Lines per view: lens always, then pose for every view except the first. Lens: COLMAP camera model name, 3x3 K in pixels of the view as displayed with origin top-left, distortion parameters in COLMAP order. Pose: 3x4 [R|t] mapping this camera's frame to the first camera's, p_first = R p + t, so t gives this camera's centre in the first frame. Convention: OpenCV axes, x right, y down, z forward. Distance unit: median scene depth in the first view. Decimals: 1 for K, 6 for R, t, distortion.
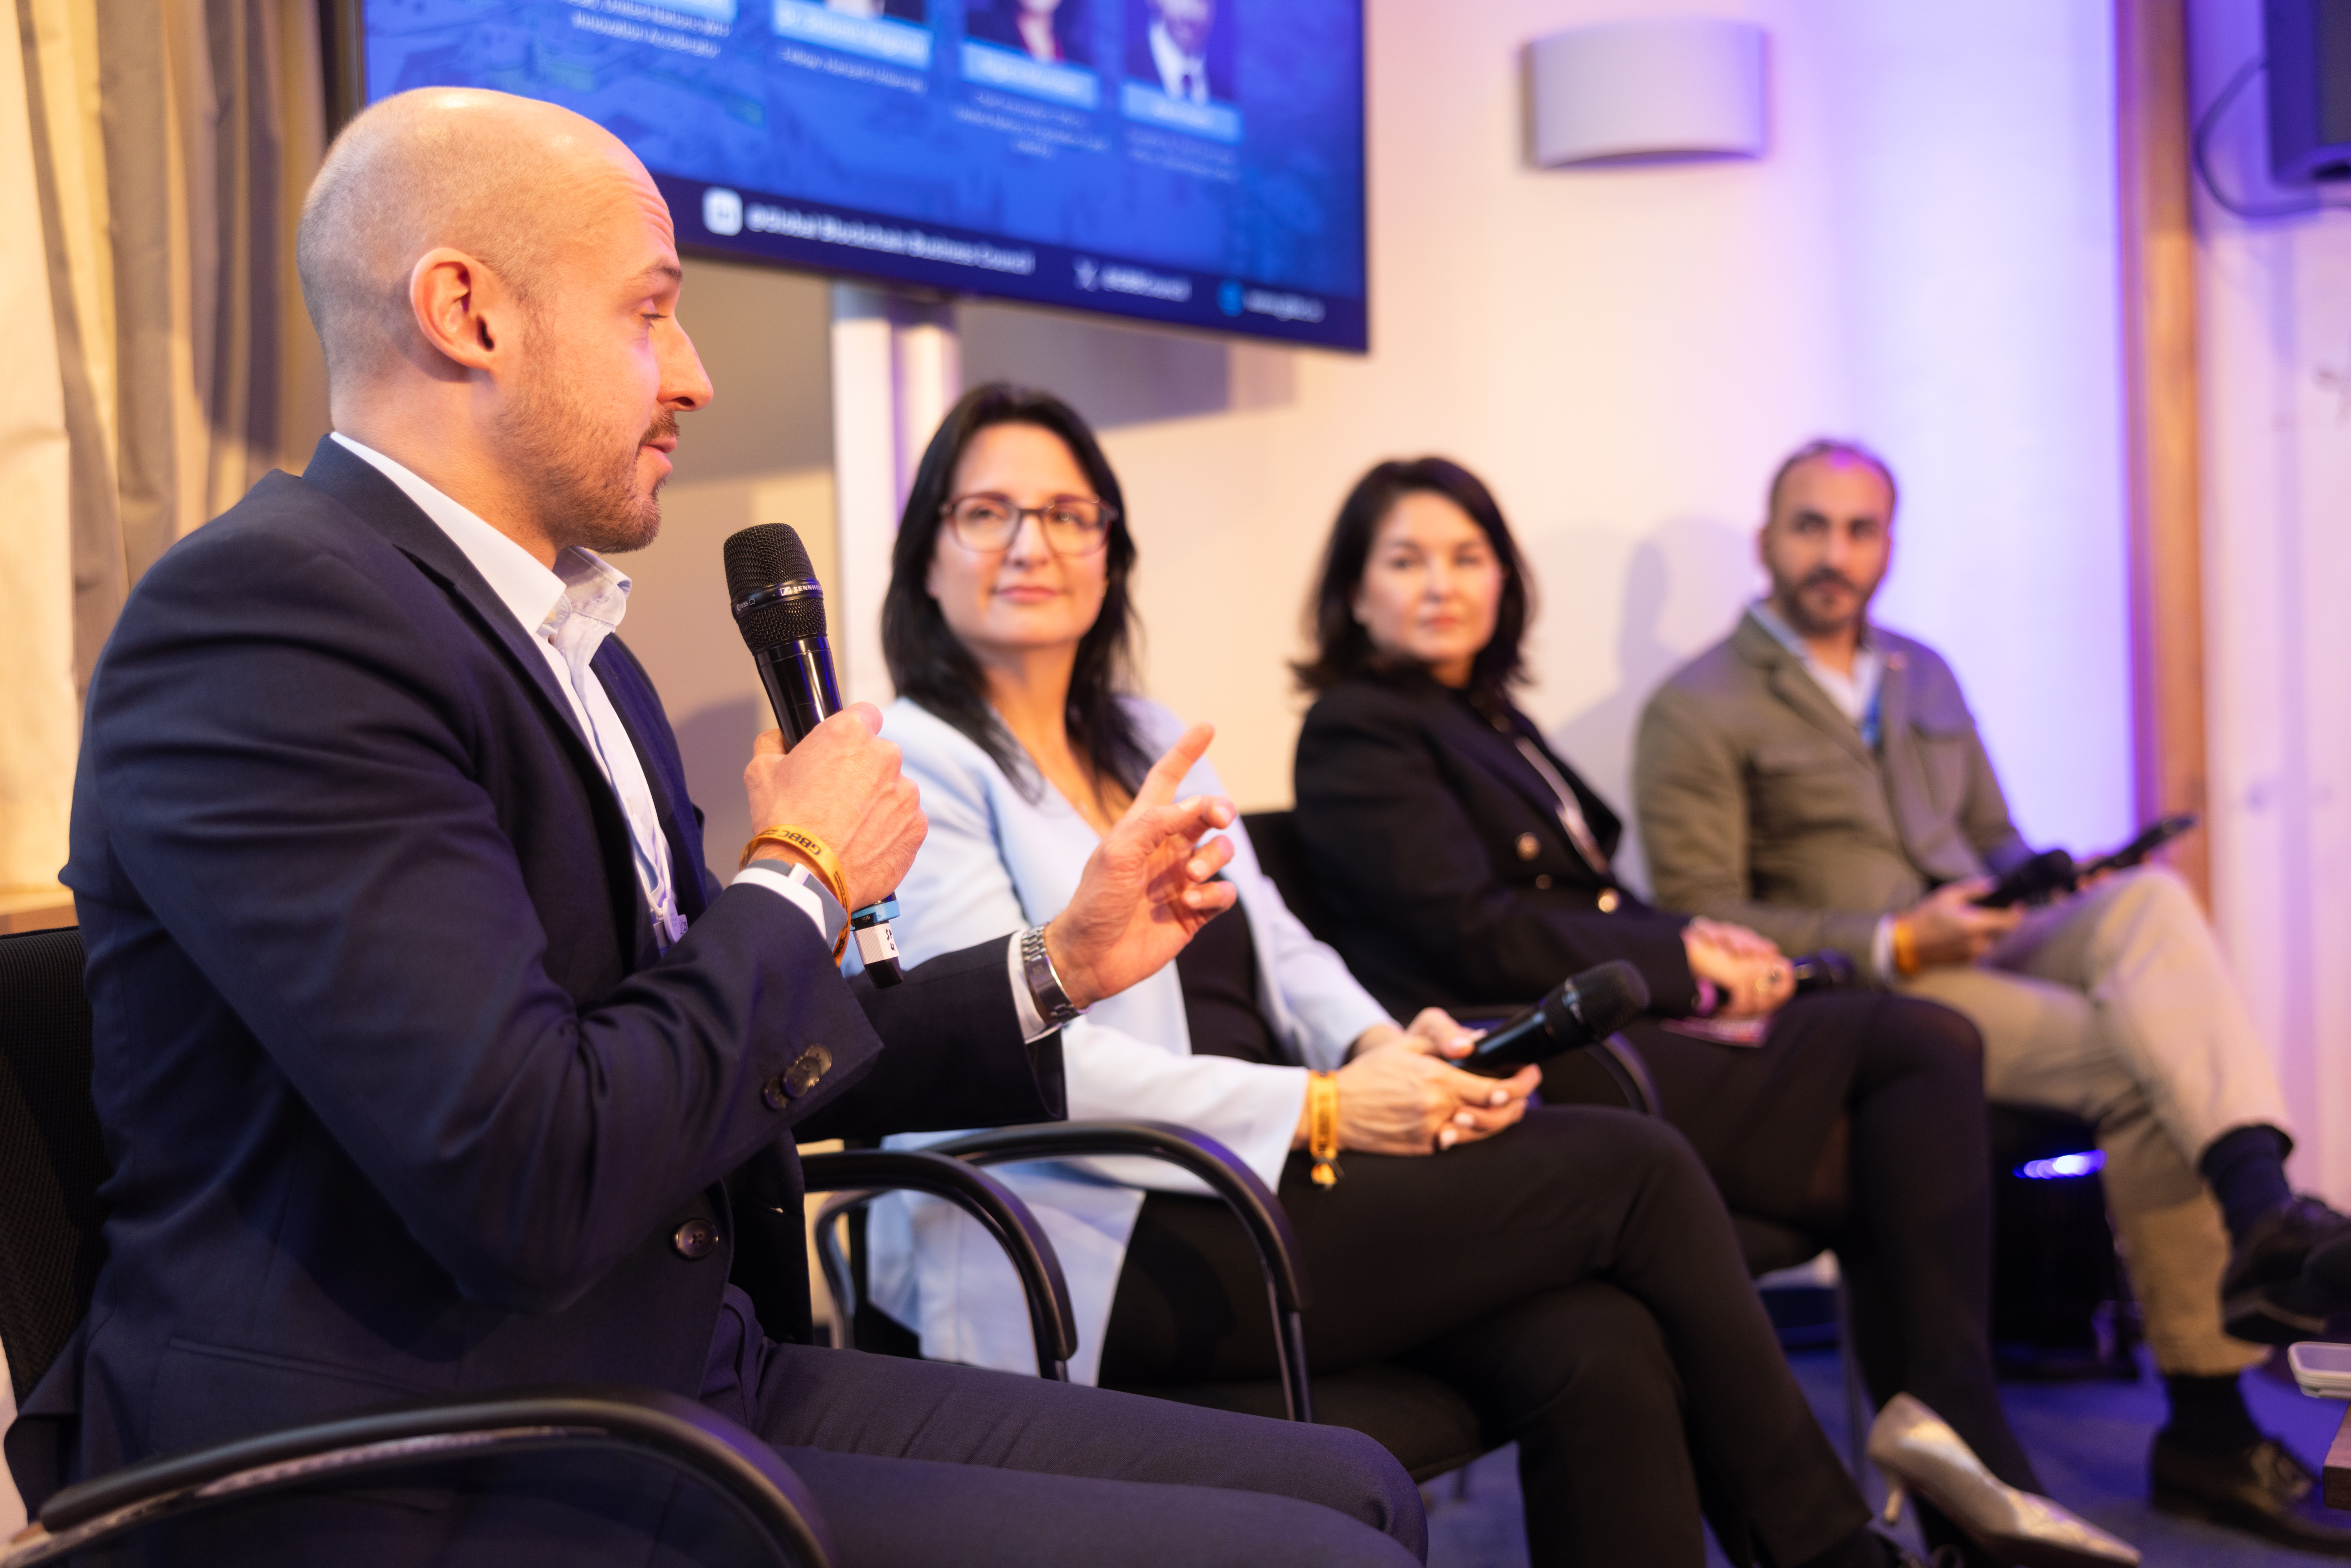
lens RADIAL K [[2342.1, 0, 1188.6], [0, 2342.1, 793.1], [0, 0, 1]] dist [0.004020, 0.000609]
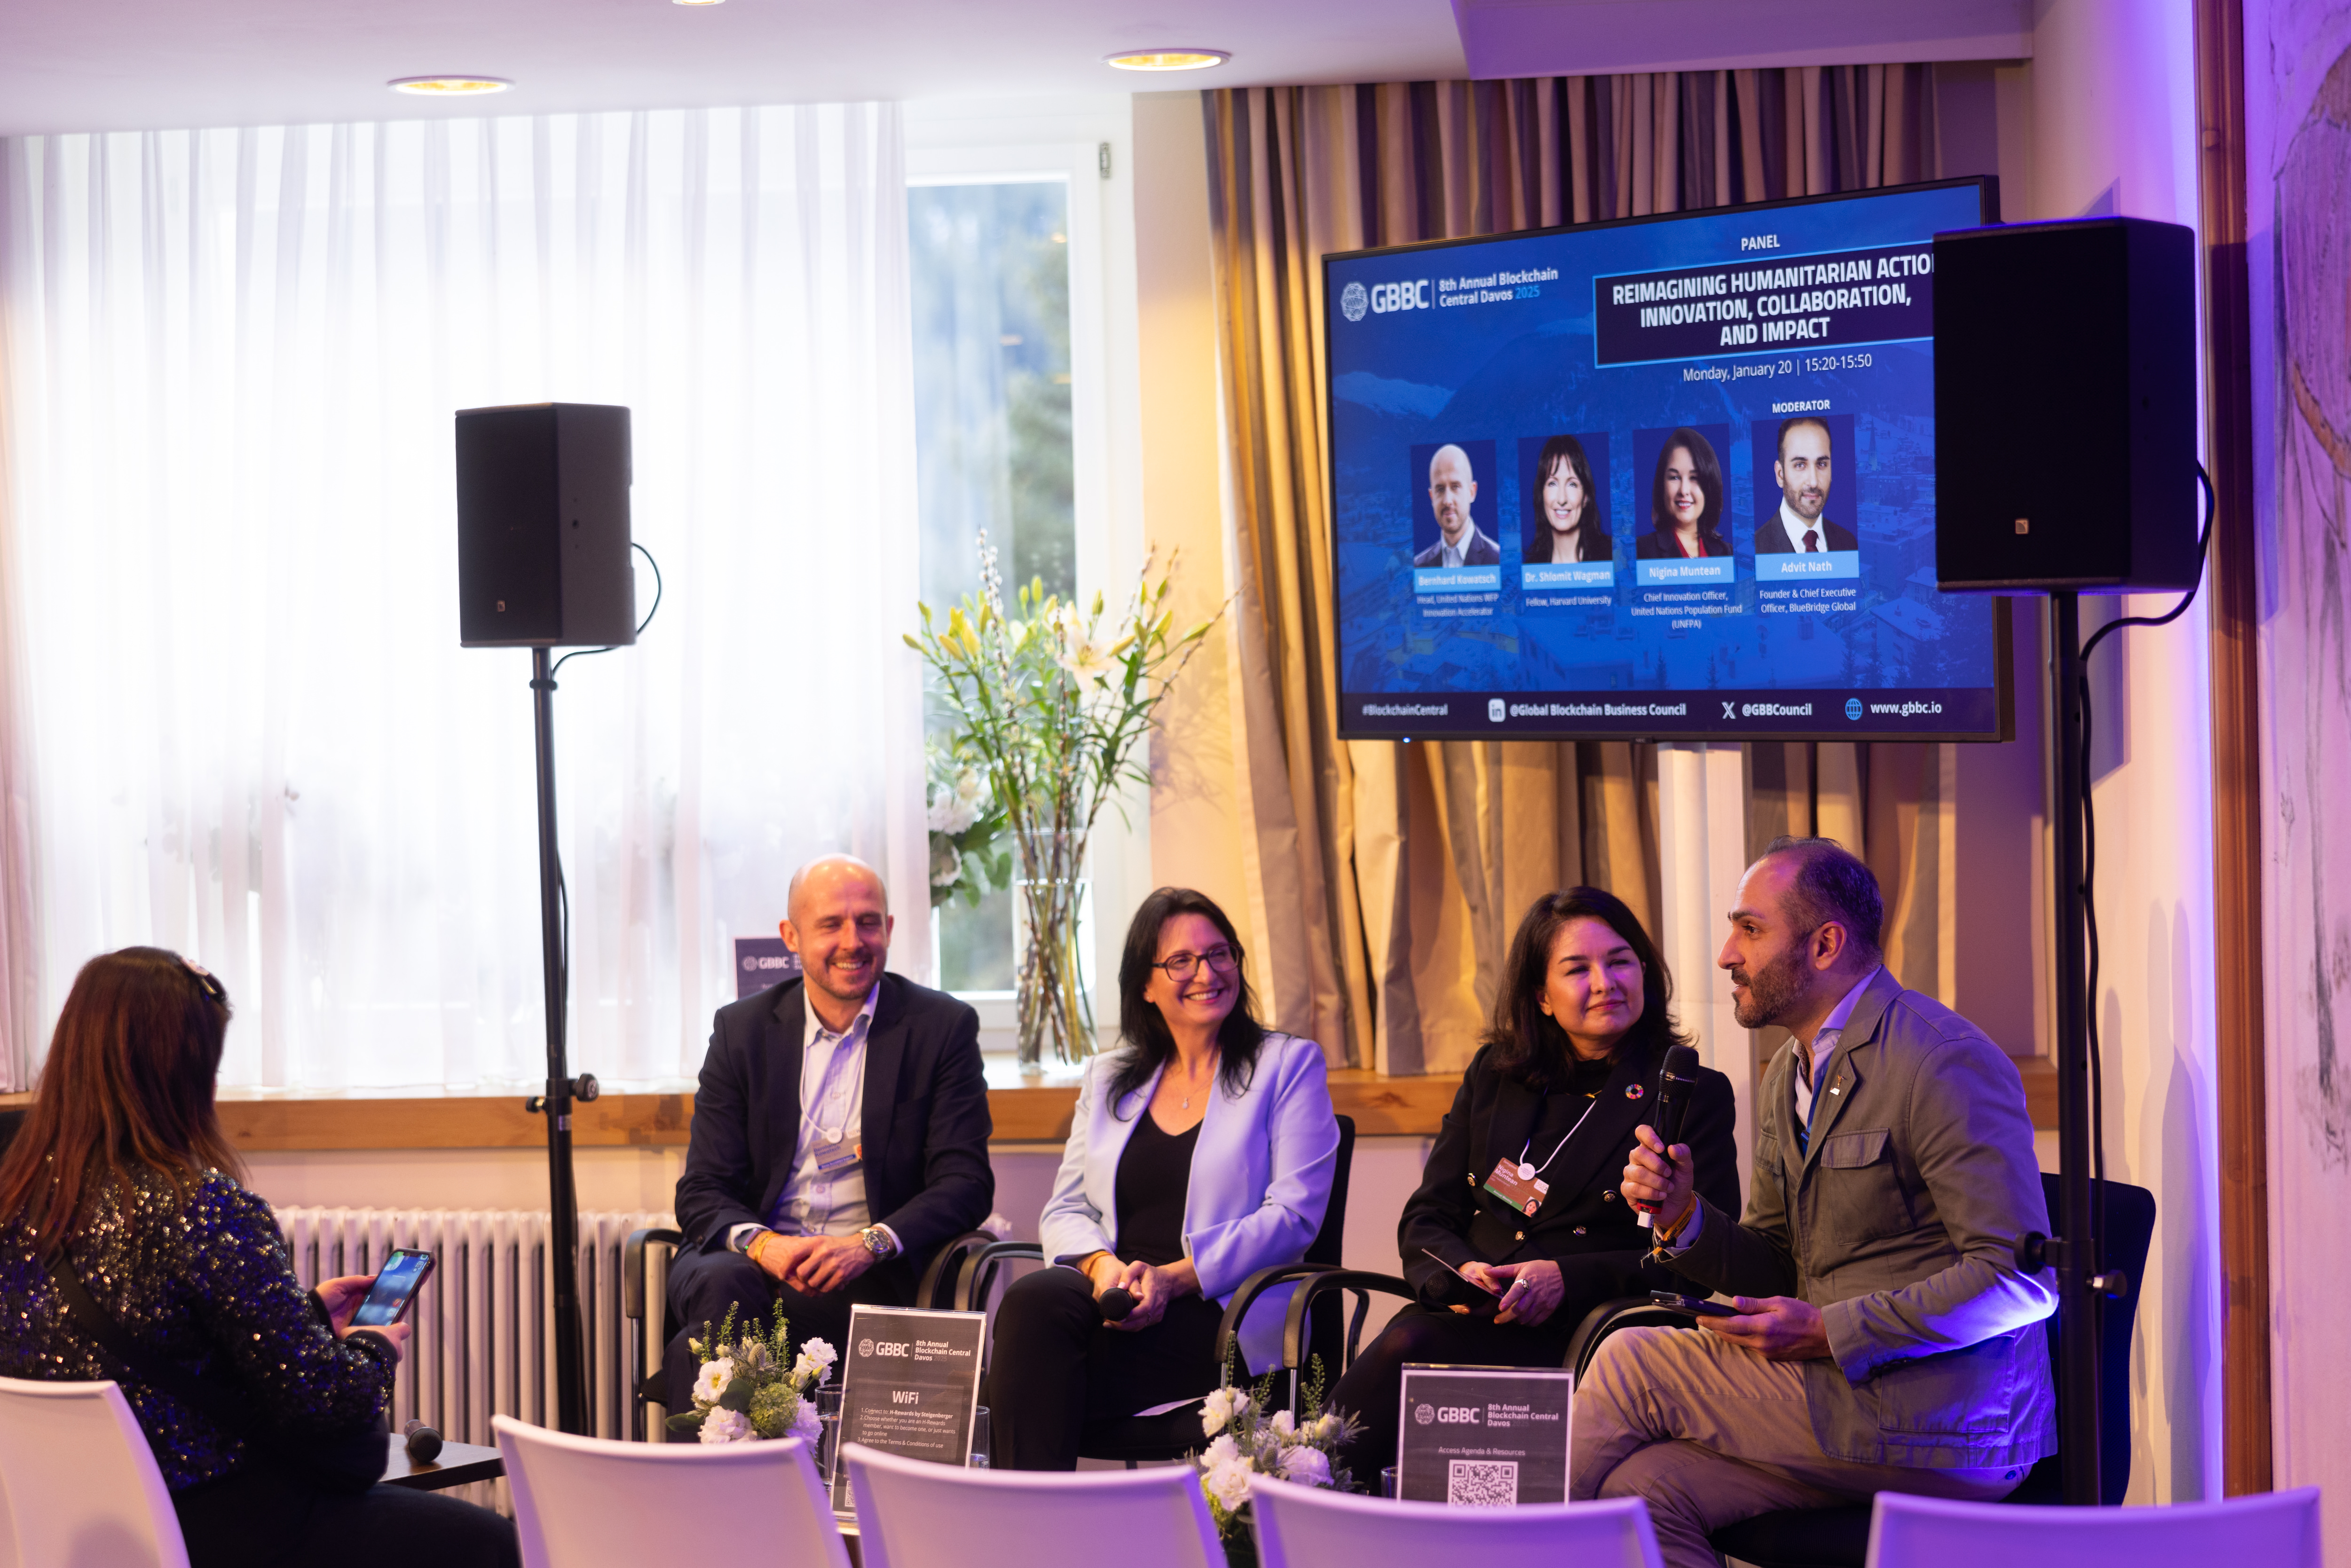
lens RADIAL K [[4312.8, 0, 1193.2], [0, 4312.8, 740.4], [0, 0, 1]] dist [0.002021, -0.156893]
pose [[-0.104408, 0.053422, -0.993099, 2.551952], [0.000523, 0.998559, 0.053660, -0.357982], [0.994534, 0.005083, -0.104285, 1.022740]]
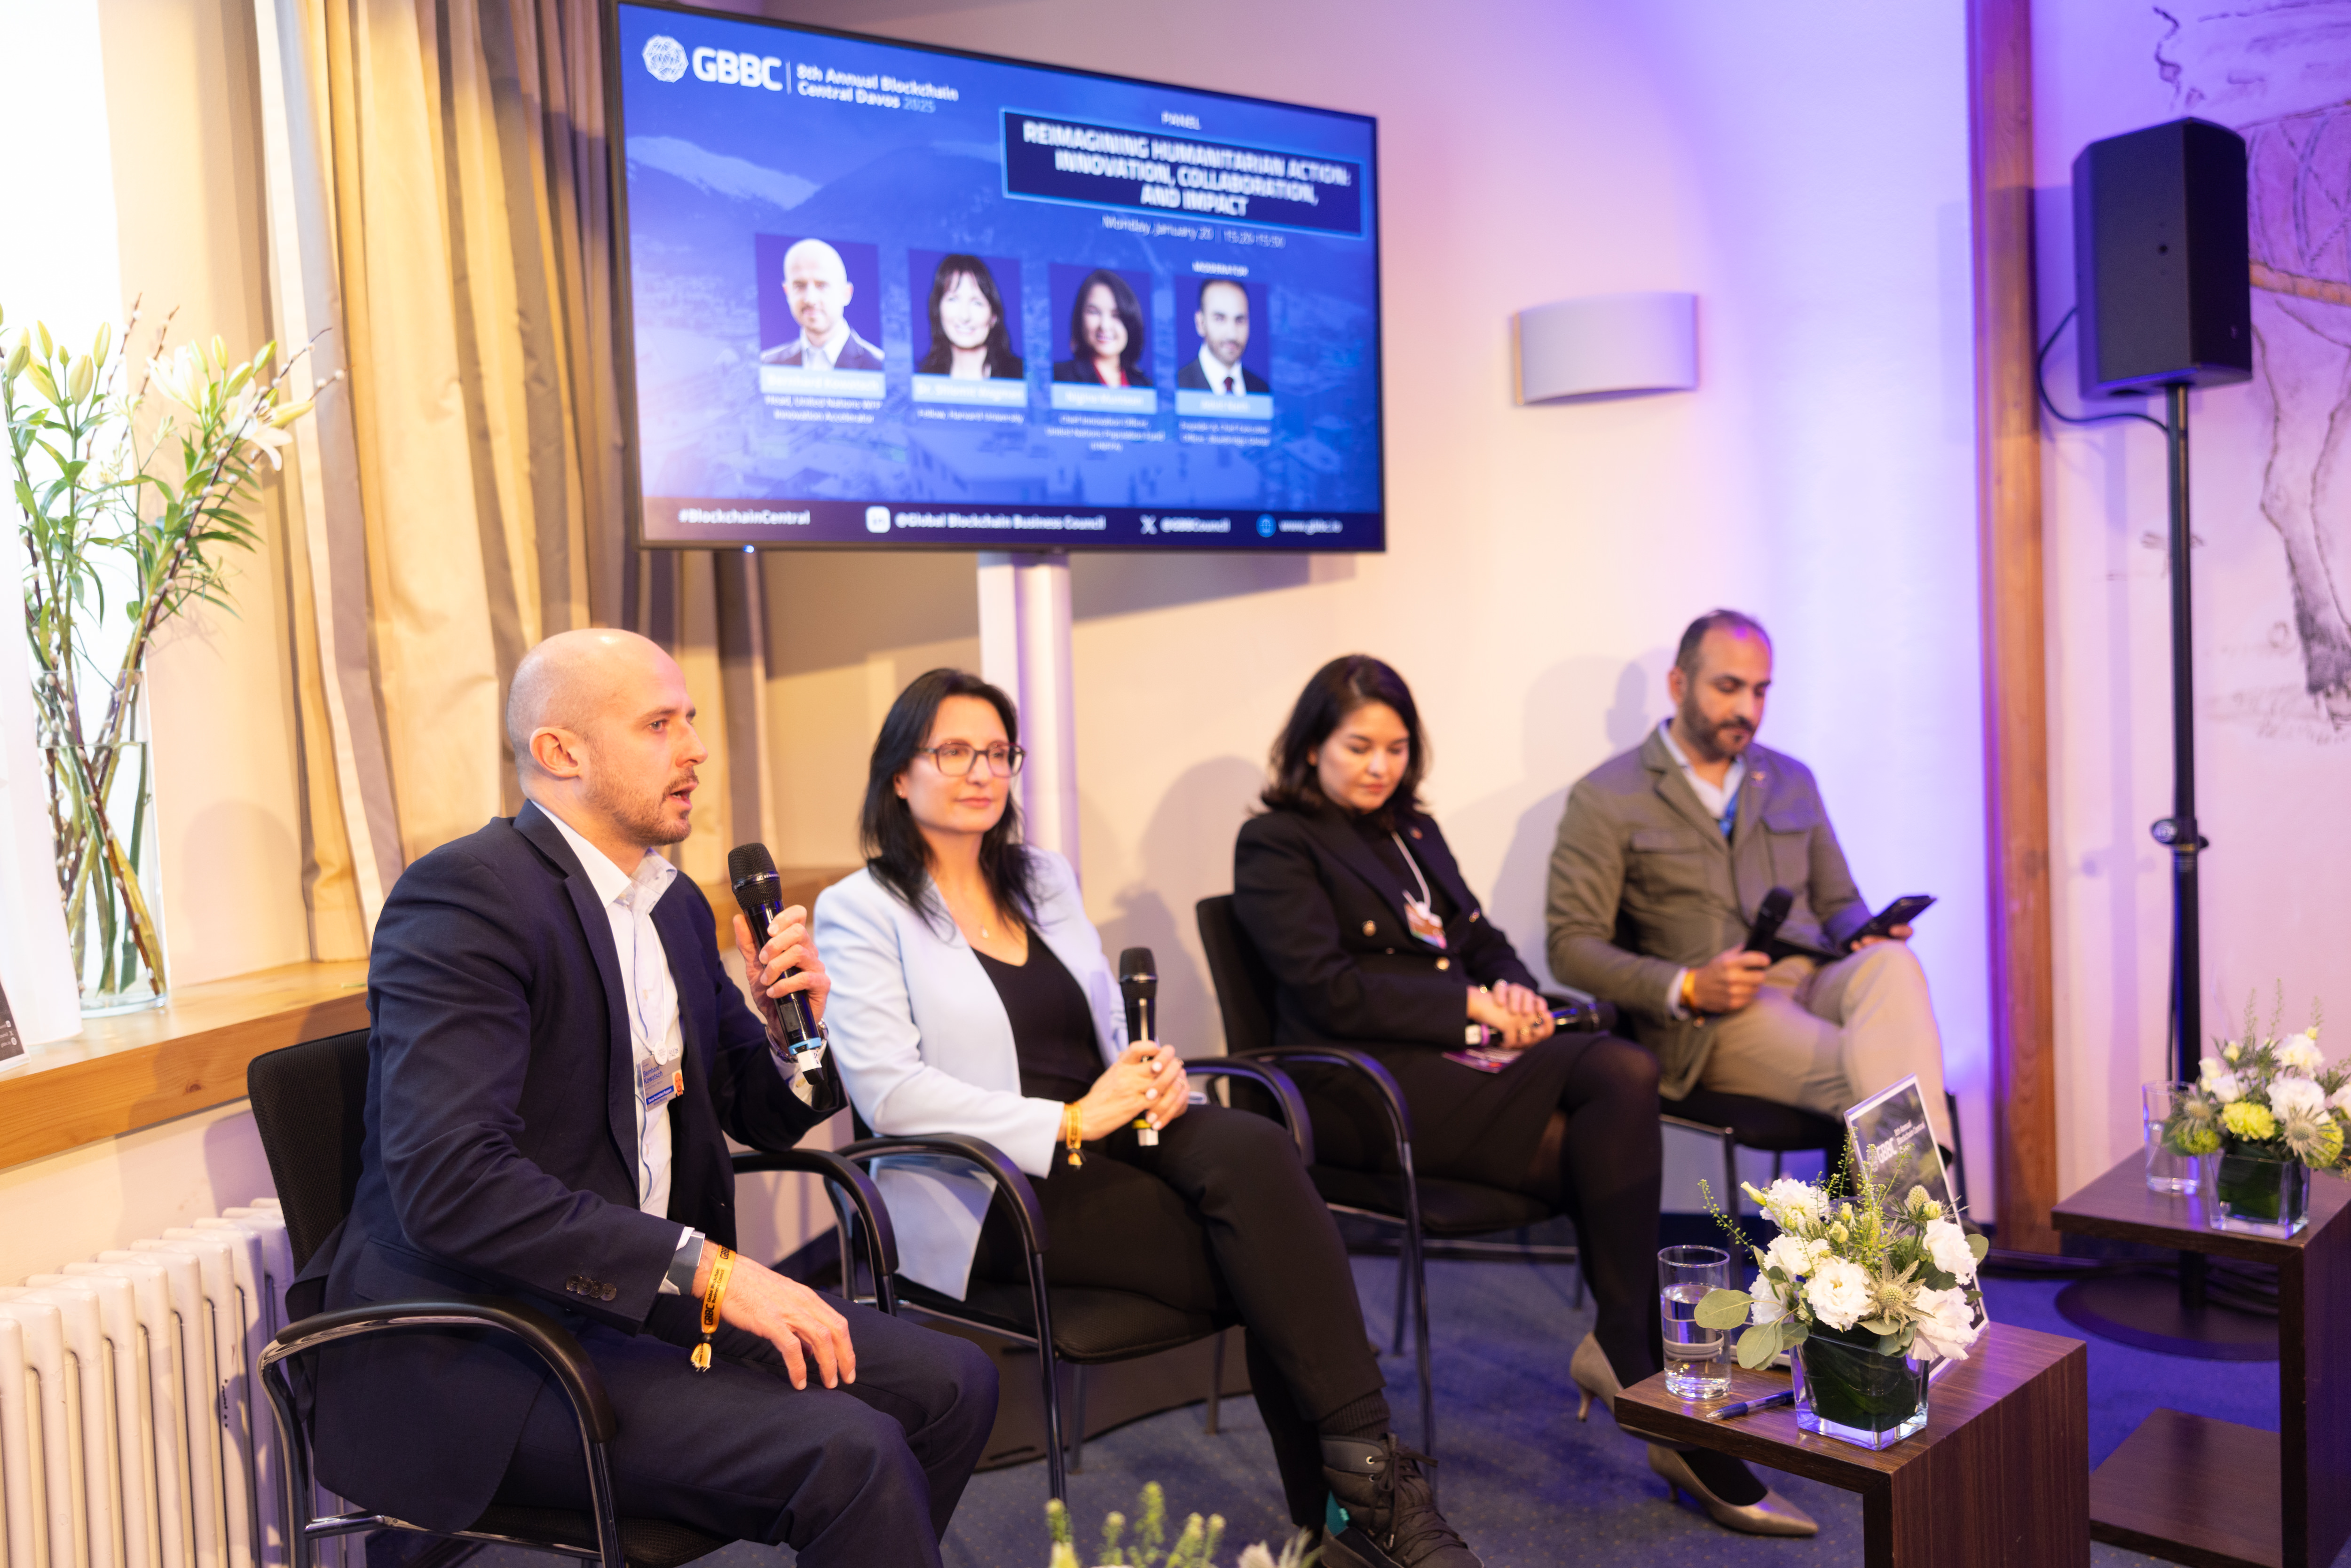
lens RADIAL K [[1906.9, 0, 1178.9], [0, 1906.9, 785.7], [0, 0, 1]] dist [0.008242, -0.000414]
pose [[0.968141, 0.008588, -0.250257, 0.302755], [0.000389, 0.999359, 0.035802, -0.105104], [0.250404, -0.034759, 0.967517, -0.195961]]
